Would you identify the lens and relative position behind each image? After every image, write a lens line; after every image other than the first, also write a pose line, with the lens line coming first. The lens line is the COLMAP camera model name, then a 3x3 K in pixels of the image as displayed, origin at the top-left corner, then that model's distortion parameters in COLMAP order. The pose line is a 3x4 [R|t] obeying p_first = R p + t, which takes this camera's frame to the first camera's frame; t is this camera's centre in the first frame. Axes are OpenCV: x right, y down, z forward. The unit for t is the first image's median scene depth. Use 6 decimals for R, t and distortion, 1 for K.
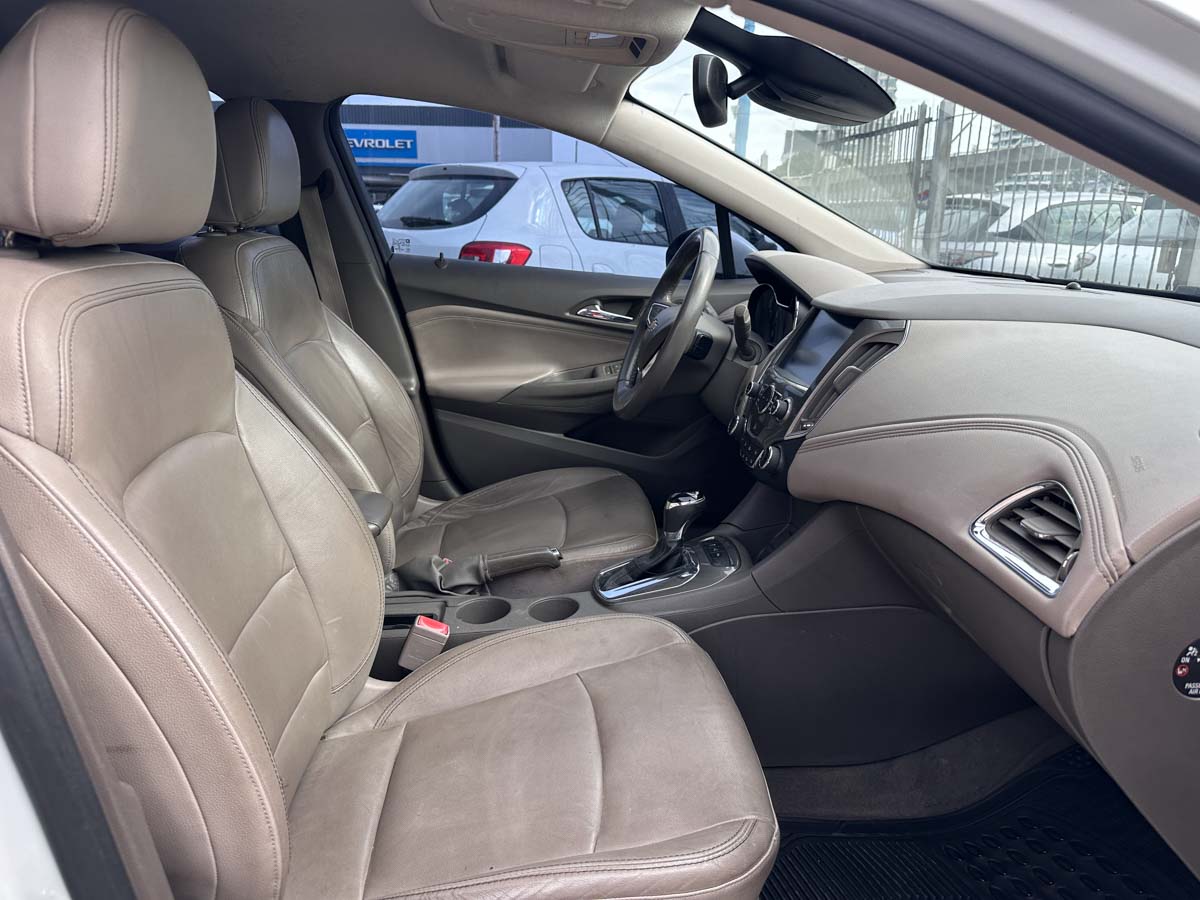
lens RADIAL K [[852.4, 0, 600.9], [0, 852.4, 442.4], [0, 0, 1]] dist [0.037125, -0.034835]
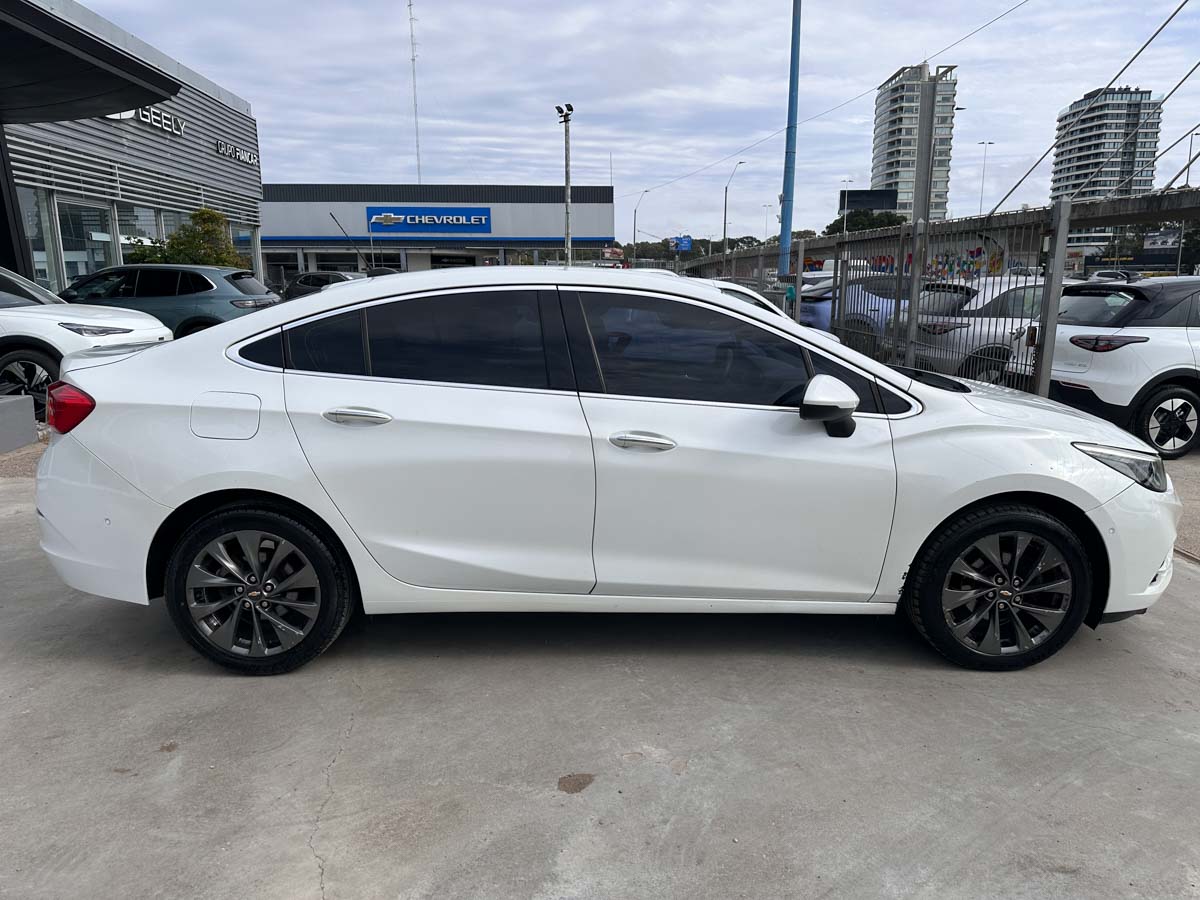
lens RADIAL K [[852.4, 0, 600.8], [0, 852.4, 444.9], [0, 0, 1]] dist [0.037125, -0.034835]
pose [[0.997822, 0.000197, -0.065962, -0.137034], [-0.004164, 0.998188, -0.060023, 0.228237], [0.065831, 0.060167, 0.996015, -1.647864]]
